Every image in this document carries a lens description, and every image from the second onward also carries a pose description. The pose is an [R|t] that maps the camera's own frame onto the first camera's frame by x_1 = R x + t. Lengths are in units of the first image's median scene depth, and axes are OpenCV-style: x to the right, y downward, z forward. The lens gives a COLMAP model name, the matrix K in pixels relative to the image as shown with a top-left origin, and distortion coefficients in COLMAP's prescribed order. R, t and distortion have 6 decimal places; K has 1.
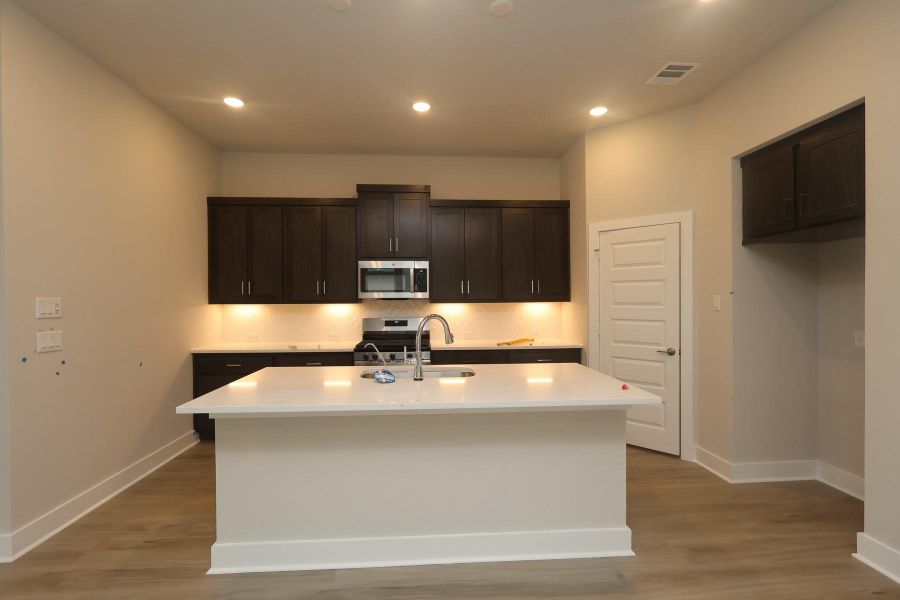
lens RADIAL K [[419.3, 0, 447.7], [0, 419.3, 299.9], [0, 0, 1]] dist [-0.001385, -0.000106]
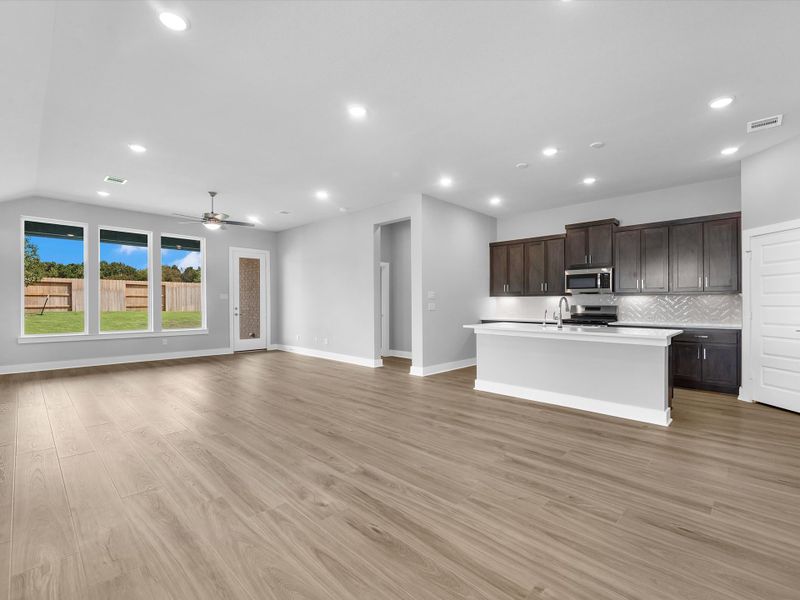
lens RADIAL K [[367.4, 0, 402.4], [0, 367.4, 309.0], [0, 0, 1]] dist [-0.001551, -0.000298]
pose [[0.676972, 0.018168, -0.735785, 0.483267], [-0.006880, 0.999808, 0.018357, 0.044484], [0.735977, -0.007365, 0.676967, -0.540574]]
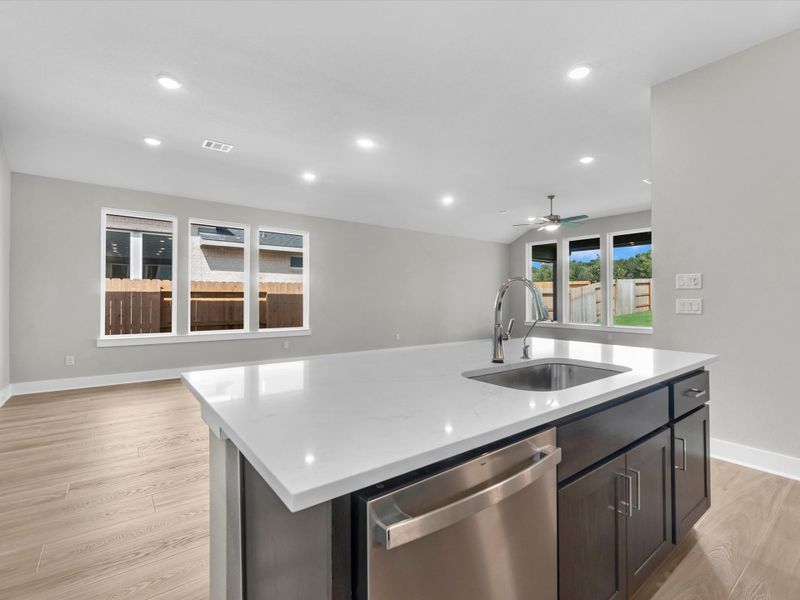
lens RADIAL K [[372.8, 0, 409.1], [0, 372.8, 305.3], [0, 0, 1]] dist [-0.000639, -0.000167]
pose [[-0.821902, 0.012251, -0.569497, 0.299347], [-0.000332, 0.999758, 0.021987, 0.044635], [0.569628, 0.018261, -0.821700, 0.950696]]
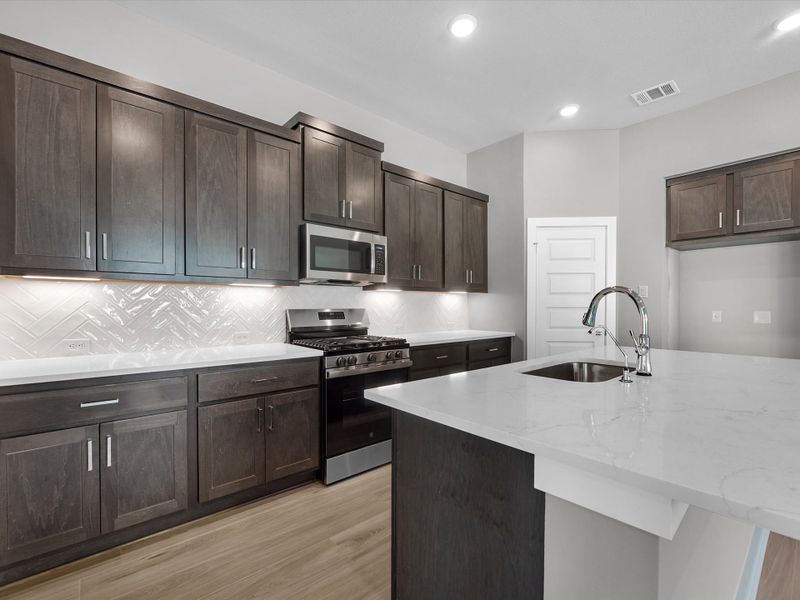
lens RADIAL K [[367.4, 0, 402.4], [0, 367.4, 309.0], [0, 0, 1]] dist [-0.001551, -0.000298]
pose [[0.791736, -0.000457, 0.610863, -0.513619], [-0.004726, 0.999965, 0.006872, 0.046376], [-0.610845, -0.008328, 0.791706, 0.483807]]
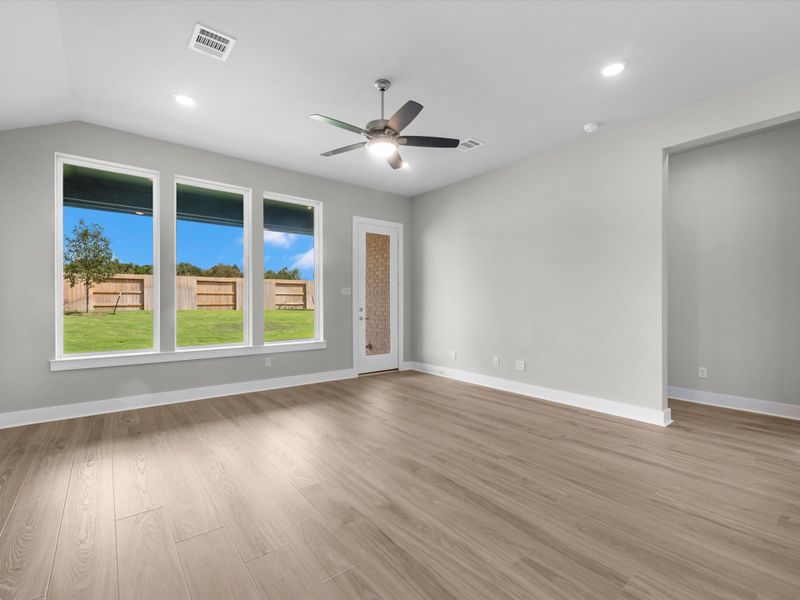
lens RADIAL K [[367.3, 0, 398.0], [0, 367.3, 300.6], [0, 0, 1]] dist [0.001187, 0.000078]
pose [[0.573408, 0.005625, -0.819250, -0.545522], [-0.003127, 0.999984, 0.004677, 0.046952], [0.819264, -0.000120, 0.573417, -0.503204]]
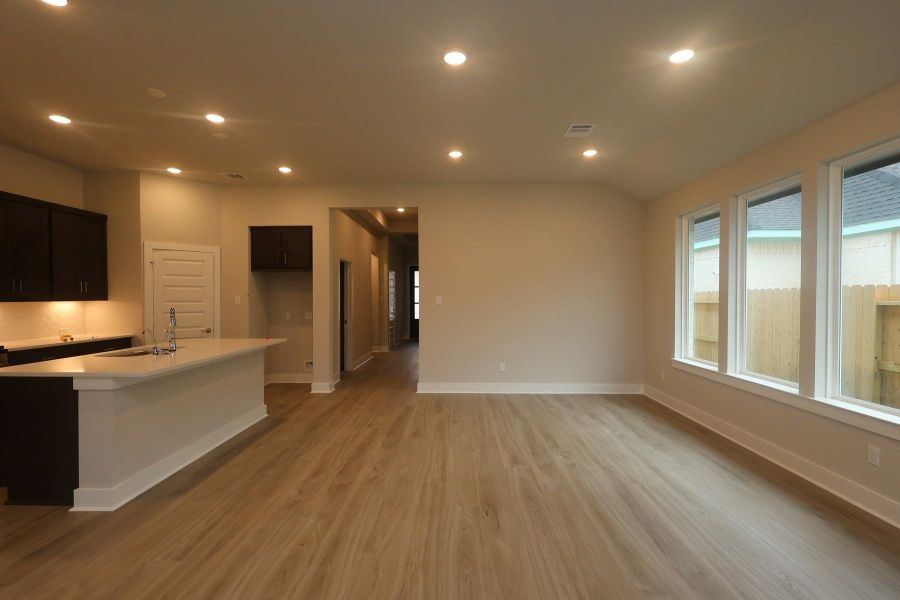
lens RADIAL K [[419.3, 0, 447.7], [0, 419.3, 299.9], [0, 0, 1]] dist [-0.001385, -0.000106]
pose [[0.082827, 0.000505, 0.996564, -0.962246], [0.000240, 1.000000, -0.000526, 0.004229], [-0.996564, 0.000283, 0.082826, -0.070963]]
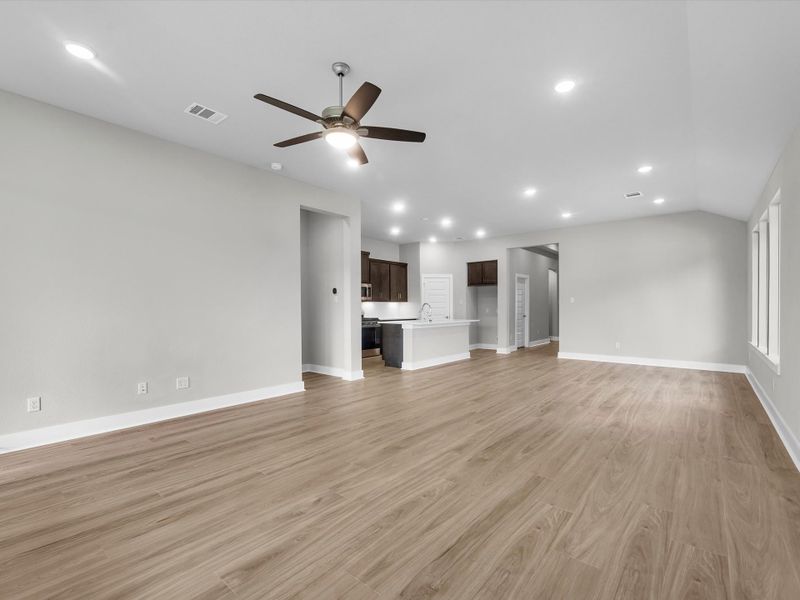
lens RADIAL K [[367.4, 0, 402.4], [0, 367.4, 309.0], [0, 0, 1]] dist [-0.001551, -0.000298]
pose [[0.689217, -0.000359, 0.724554, -1.646563], [-0.003221, 0.999988, 0.003559, 0.047217], [-0.724547, -0.004787, 0.689208, -0.658695]]
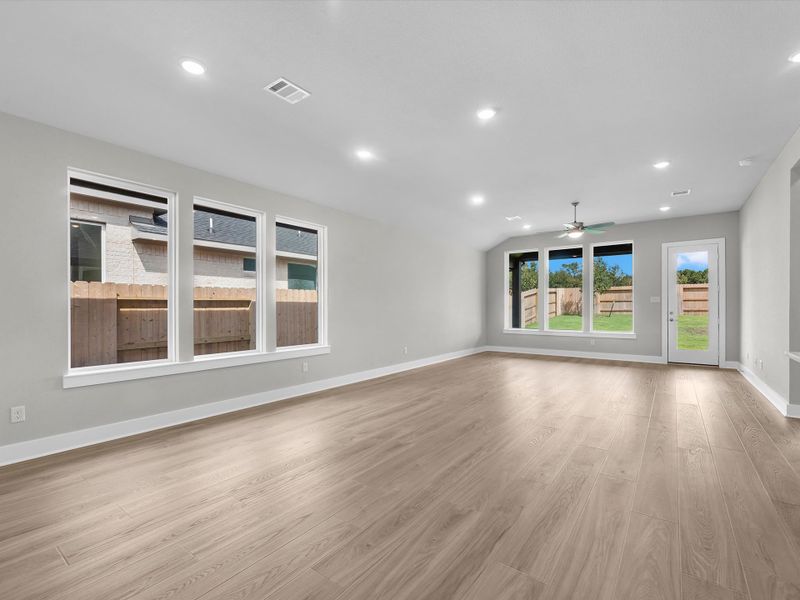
lens RADIAL K [[367.4, 0, 402.4], [0, 367.4, 309.0], [0, 0, 1]] dist [-0.001551, -0.000298]
pose [[-0.639604, 0.010598, -0.768631, 0.573126], [0.004430, 0.999939, 0.010101, 0.043013], [0.768692, 0.003056, -0.639612, 0.384626]]
